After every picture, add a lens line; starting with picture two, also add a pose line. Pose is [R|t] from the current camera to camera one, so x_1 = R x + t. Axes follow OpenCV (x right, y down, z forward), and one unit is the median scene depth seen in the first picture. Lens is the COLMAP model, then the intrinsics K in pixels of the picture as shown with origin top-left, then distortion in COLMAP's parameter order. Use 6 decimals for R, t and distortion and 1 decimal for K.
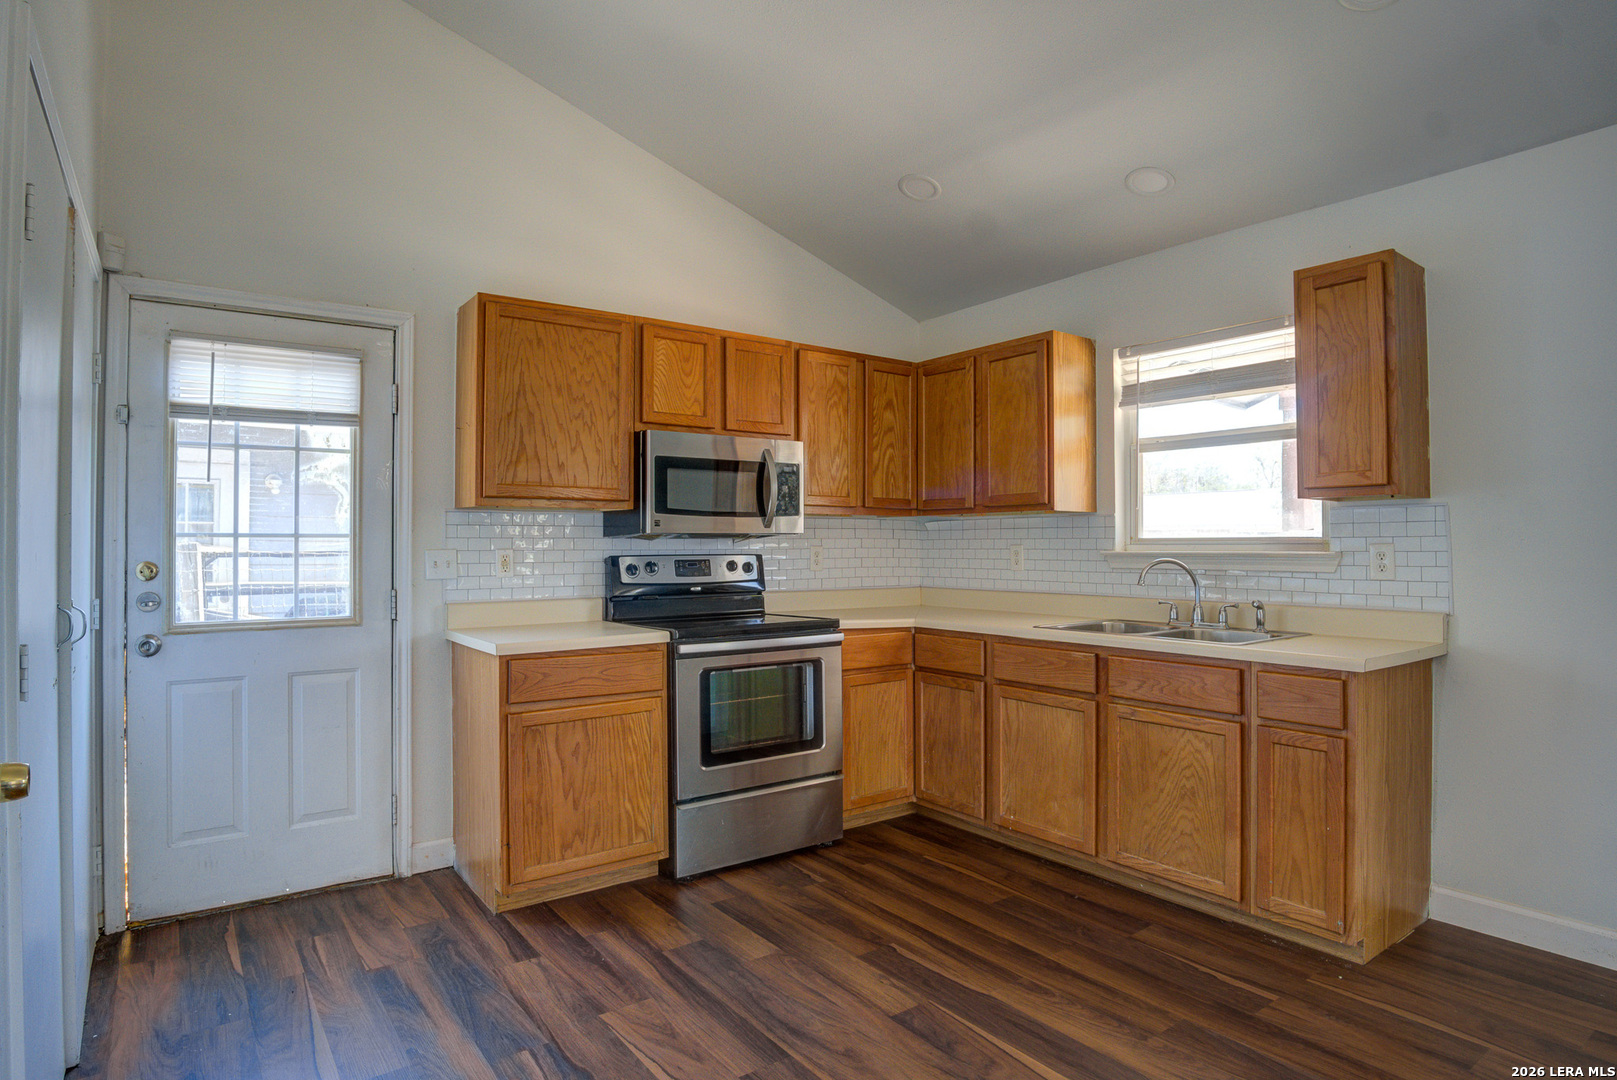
lens RADIAL K [[897.7, 0, 784.2], [0, 897.7, 541.9], [0, 0, 1]] dist [-0.039390, 0.000147]
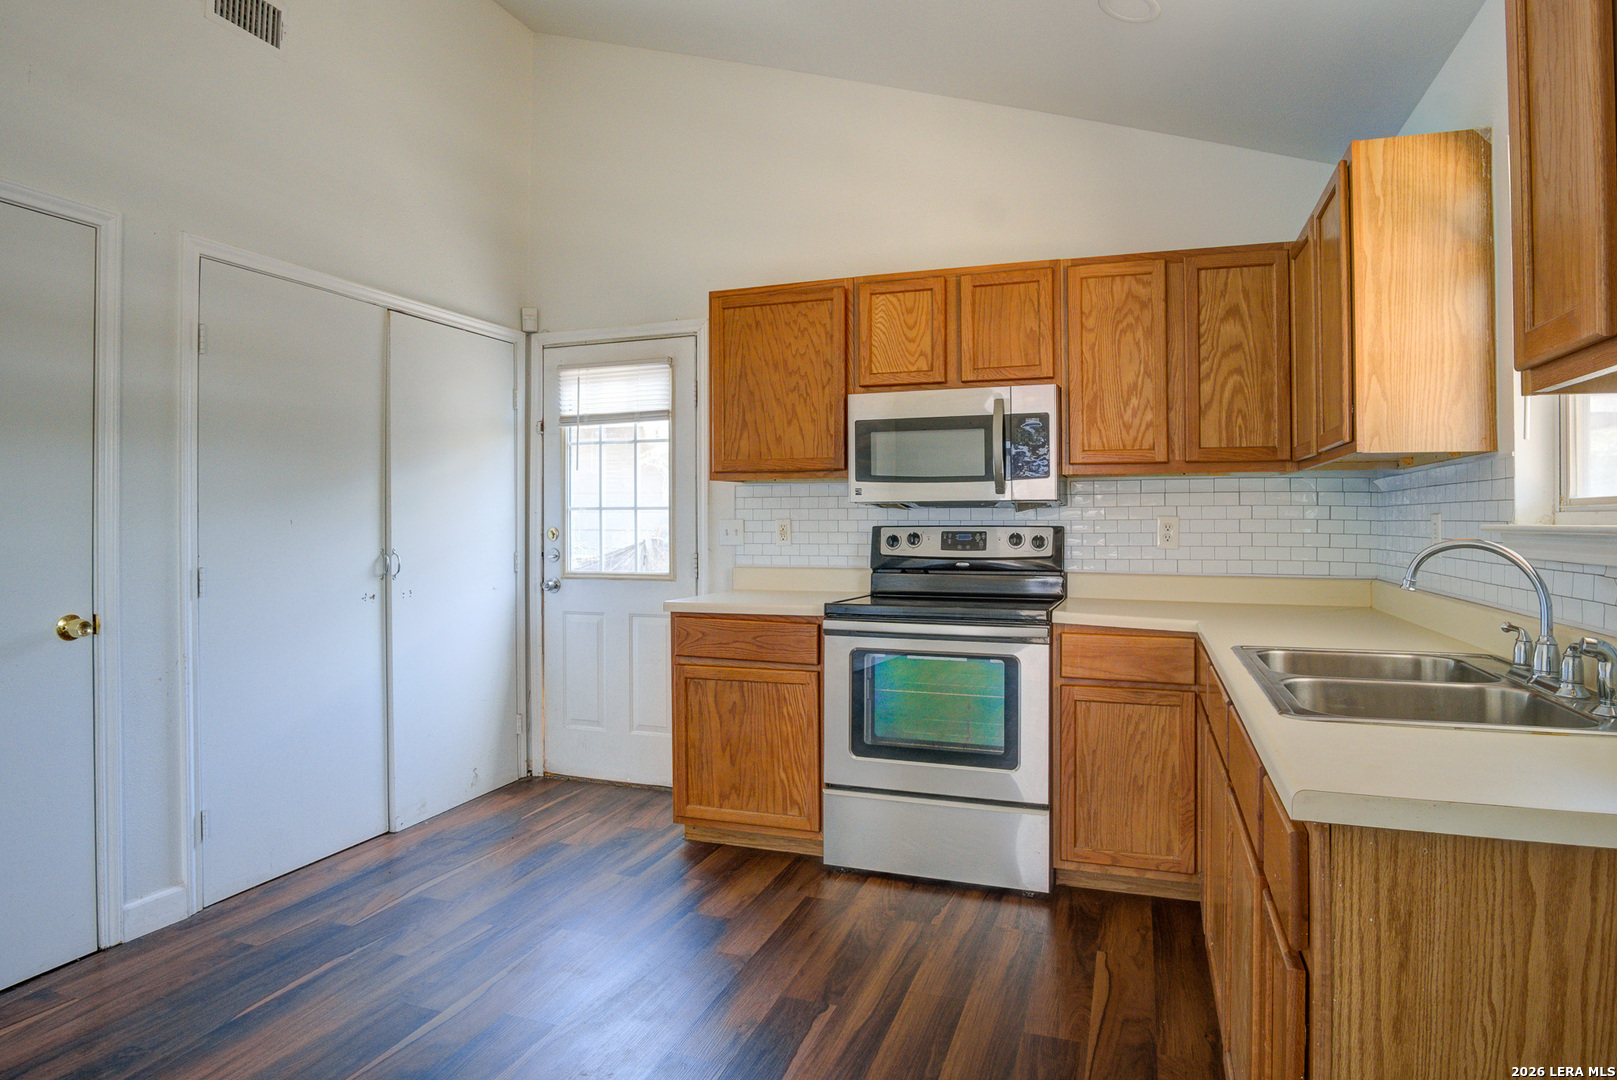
lens RADIAL K [[899.3, 0, 809.8], [0, 899.3, 522.4], [0, 0, 1]] dist [-0.043561, 0.001868]
pose [[0.573728, 0.003045, -0.819041, 0.644928], [0.002524, 0.999982, 0.005486, 0.006658], [0.819042, -0.005214, 0.573709, 0.437910]]
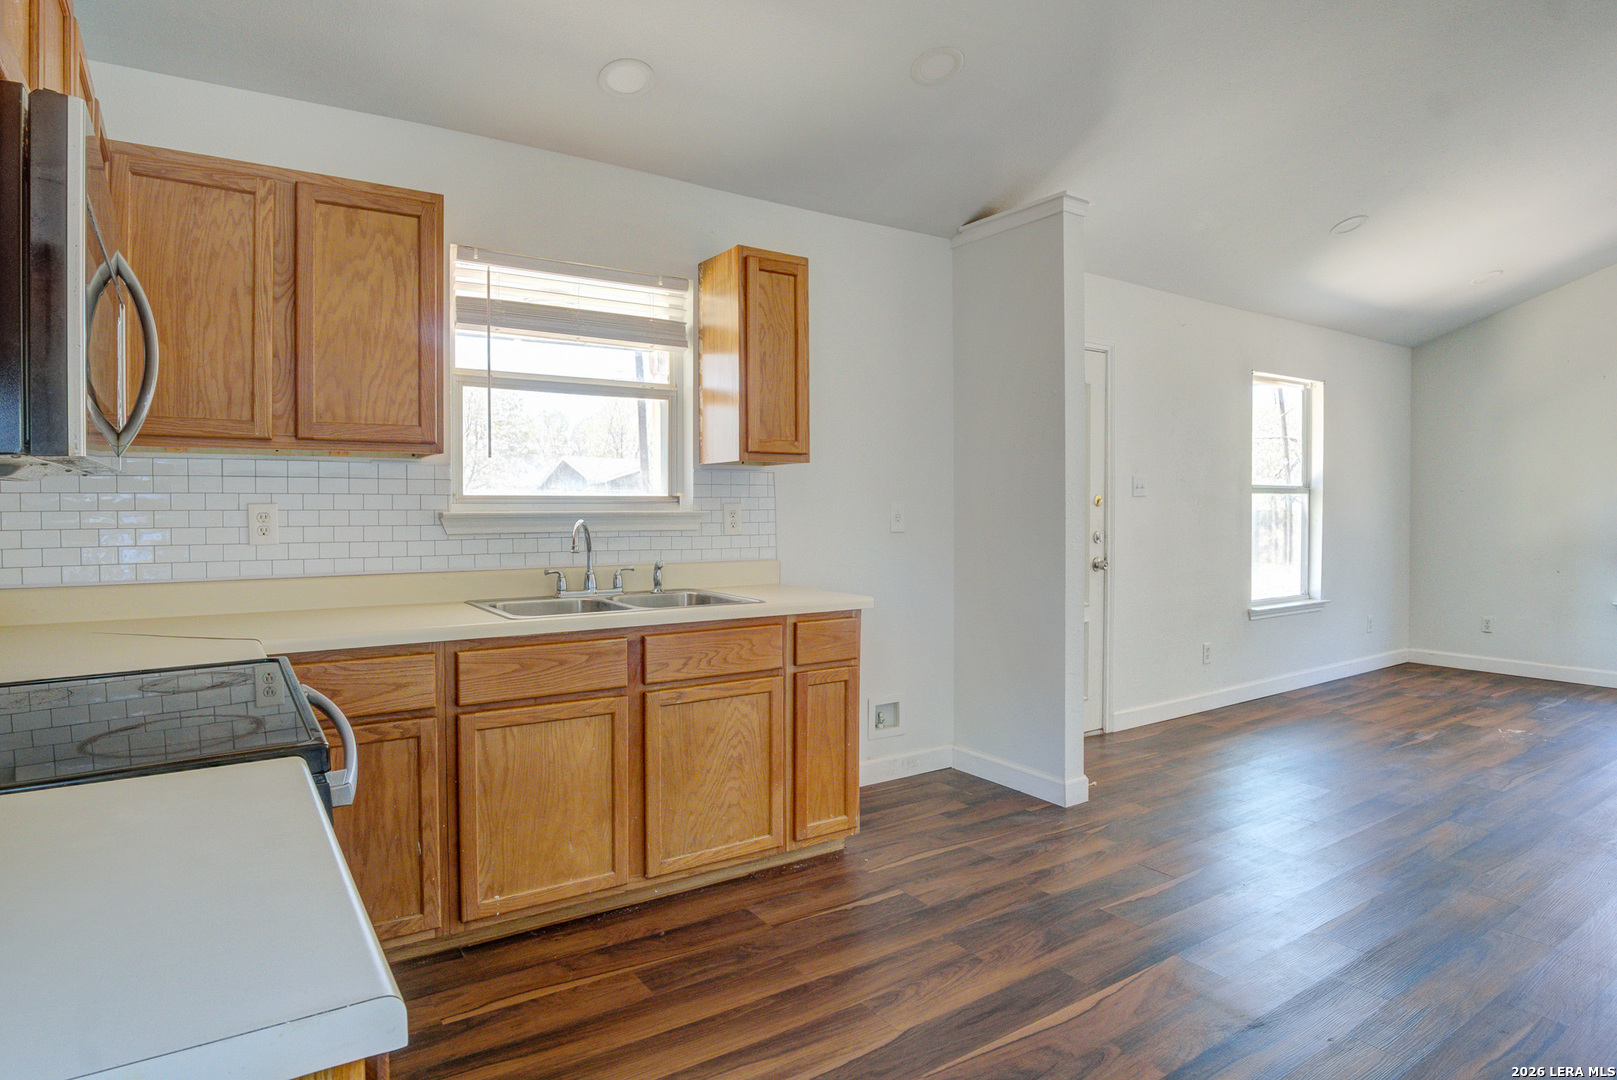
lens RADIAL K [[903.1, 0, 808.5], [0, 903.1, 540.0], [0, 0, 1]] dist [-0.049797, -0.000214]
pose [[0.015243, -0.033915, 0.999308, -0.450266], [-0.004312, 0.999413, 0.033984, 0.008194], [-0.999875, -0.004827, 0.015088, 0.802439]]
